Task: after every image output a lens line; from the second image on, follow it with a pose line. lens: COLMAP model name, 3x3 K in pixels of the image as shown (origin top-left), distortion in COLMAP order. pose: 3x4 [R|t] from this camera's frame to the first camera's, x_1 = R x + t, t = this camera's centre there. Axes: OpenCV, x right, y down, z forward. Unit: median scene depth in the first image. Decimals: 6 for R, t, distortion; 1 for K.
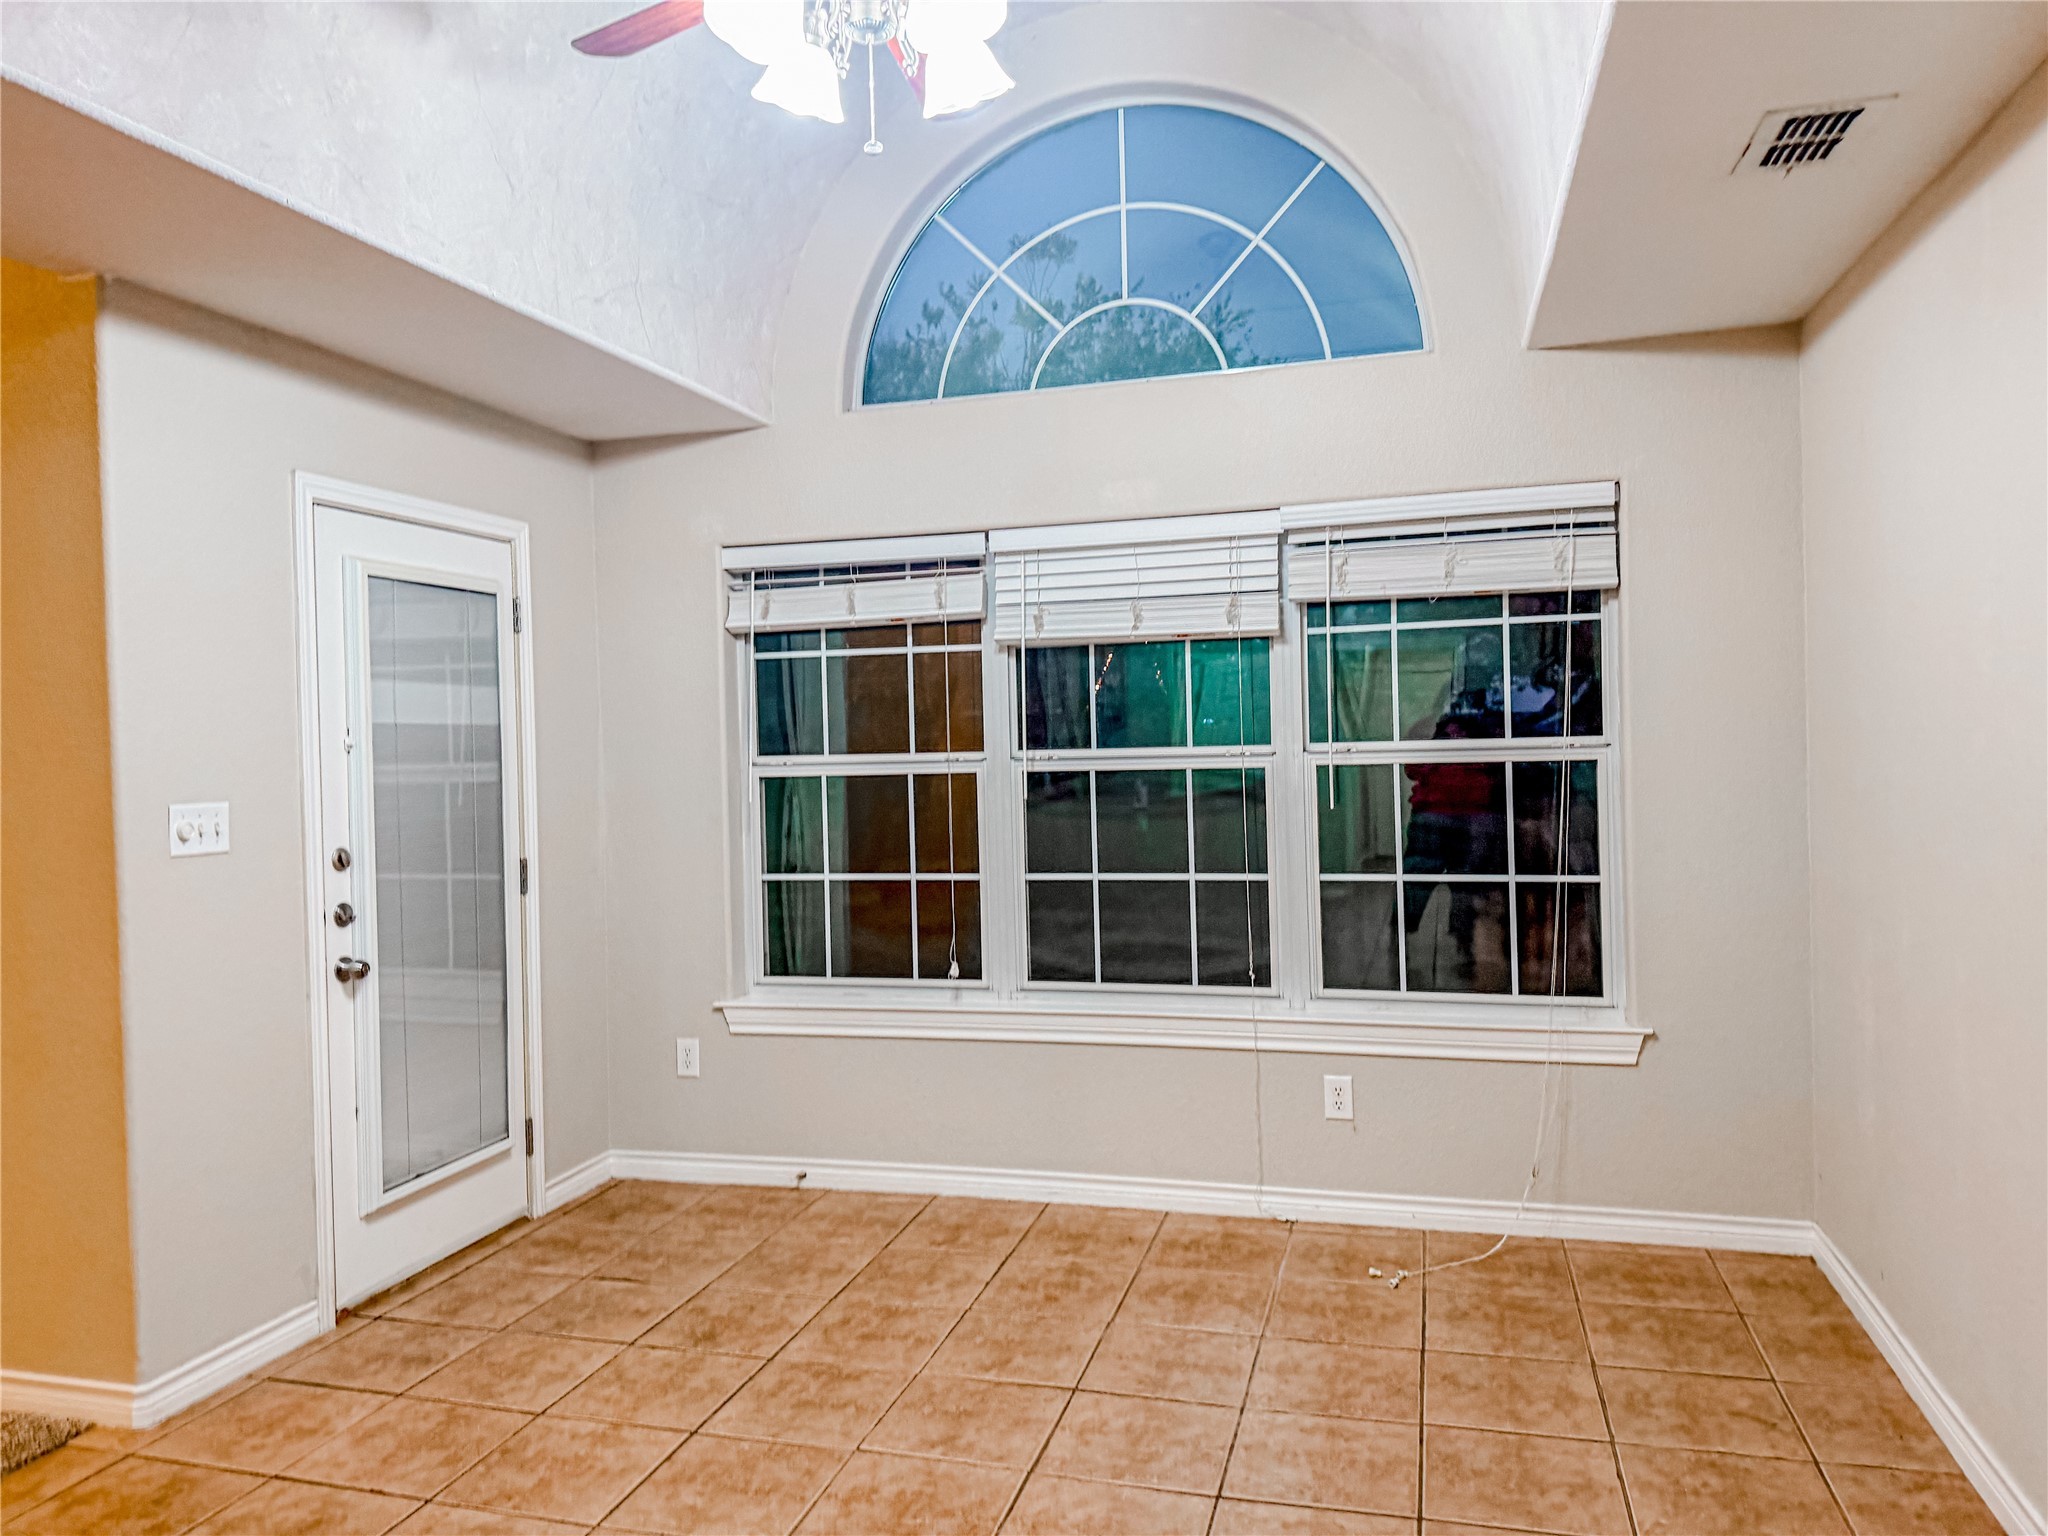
lens RADIAL K [[1421.1, 0, 1020.4], [0, 1421.1, 764.9], [0, 0, 1]] dist [0.005726, -0.005880]
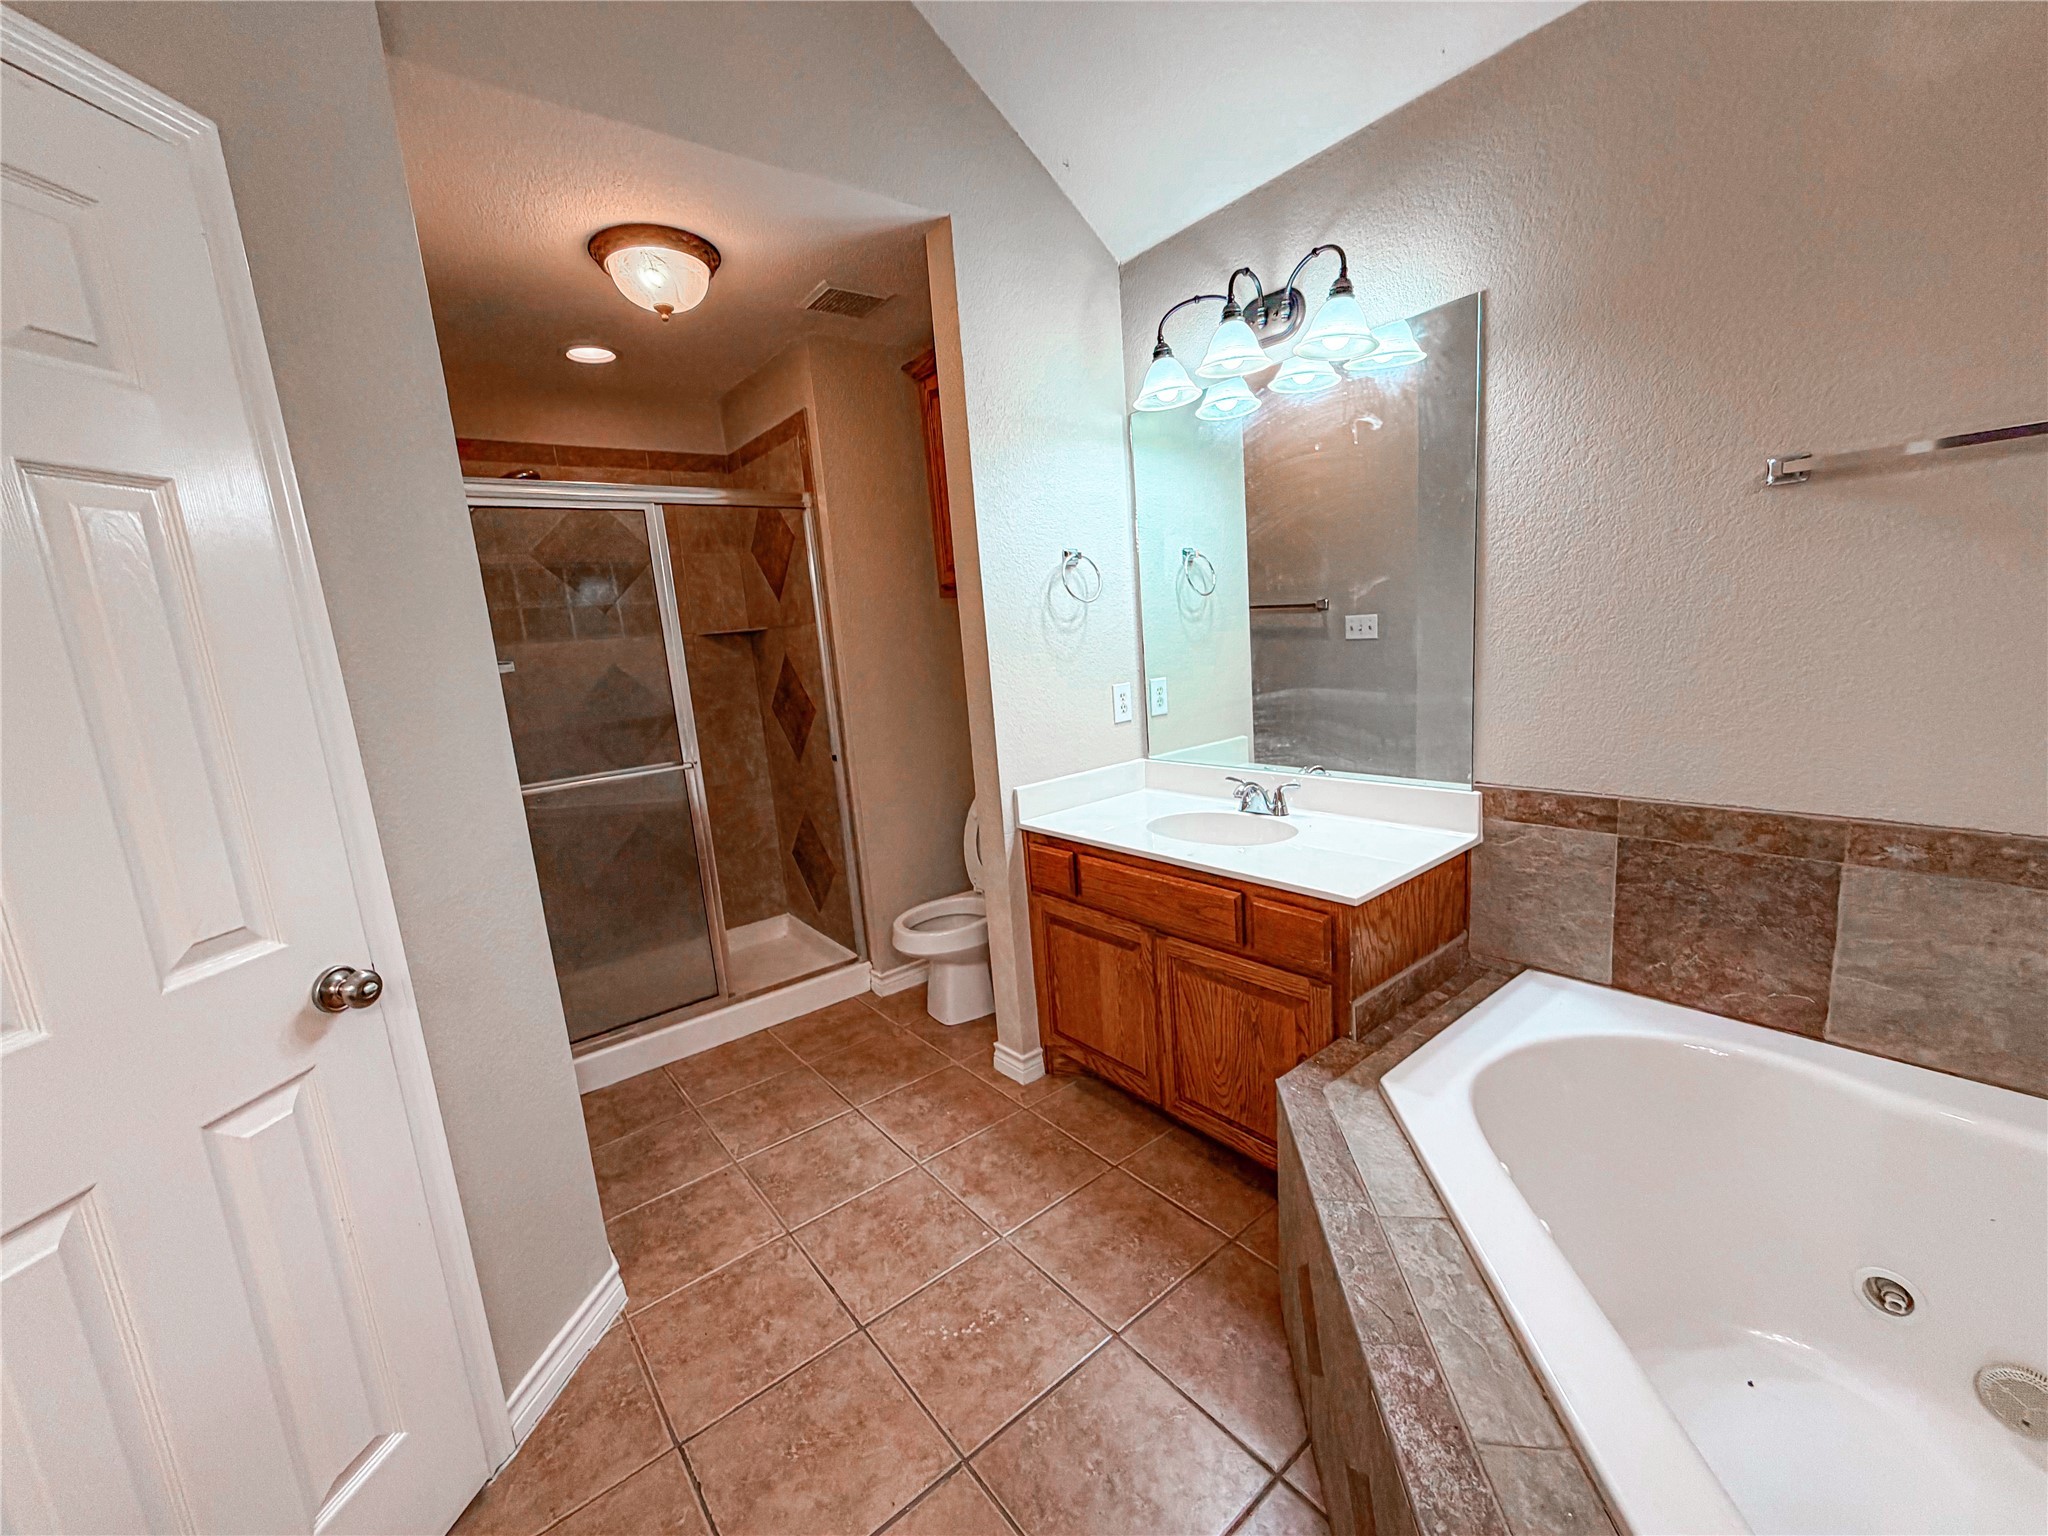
lens RADIAL K [[813.2, 0, 1030.0], [0, 813.2, 768.1], [0, 0, 1]] dist [-0.002179, 0.000000]
pose [[-0.571502, 0.206128, -0.794290, 0.514759], [0.075137, 0.977016, 0.199485, -0.018958], [0.817154, 0.054326, -0.573854, 1.000046]]
